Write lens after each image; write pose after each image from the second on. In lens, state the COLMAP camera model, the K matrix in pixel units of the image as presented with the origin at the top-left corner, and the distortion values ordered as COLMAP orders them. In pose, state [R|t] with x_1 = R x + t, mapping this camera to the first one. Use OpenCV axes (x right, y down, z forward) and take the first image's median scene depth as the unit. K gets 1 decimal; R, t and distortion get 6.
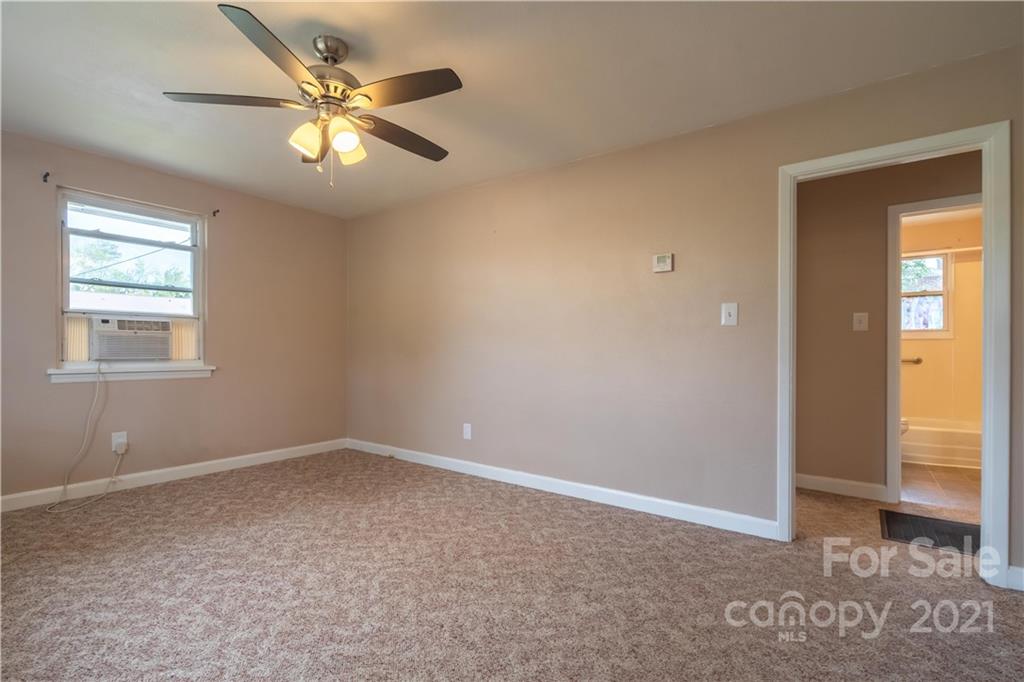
lens RADIAL K [[470.1, 0, 502.3], [0, 470.1, 340.0], [0, 0, 1]] dist [-0.003969, 0.001751]
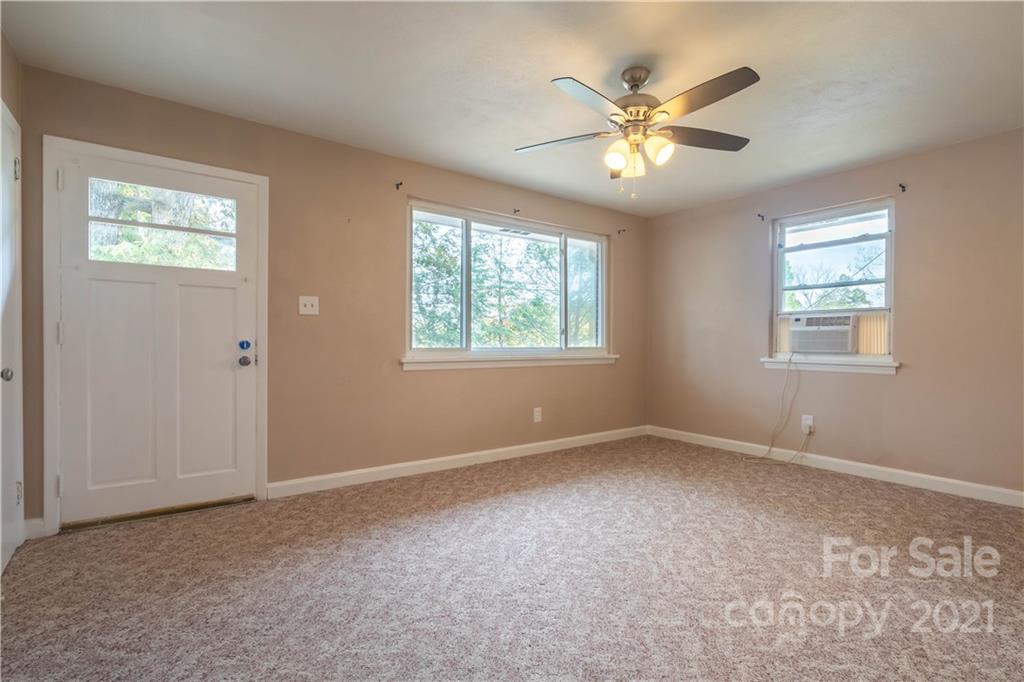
lens RADIAL K [[470.1, 0, 515.8], [0, 470.1, 341.5], [0, 0, 1]] dist [-0.003969, 0.001751]
pose [[-0.283424, -0.007519, -0.958965, 0.652758], [0.016543, 0.999782, -0.012729, 0.023222], [0.958852, -0.019472, -0.283238, 0.843325]]
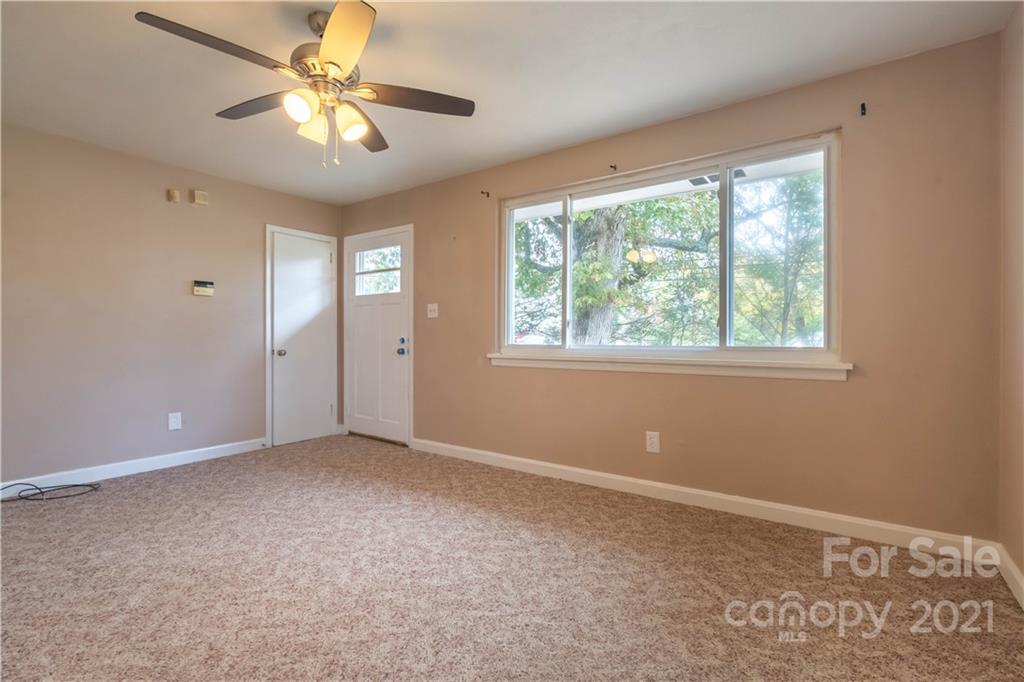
lens RADIAL K [[470.1, 0, 523.6], [0, 470.1, 337.3], [0, 0, 1]] dist [-0.003969, 0.001751]
pose [[-0.998894, -0.006484, -0.046561, -0.580882], [-0.005453, 0.999738, -0.022240, 0.029854], [0.046693, -0.021962, -0.998668, 1.593736]]
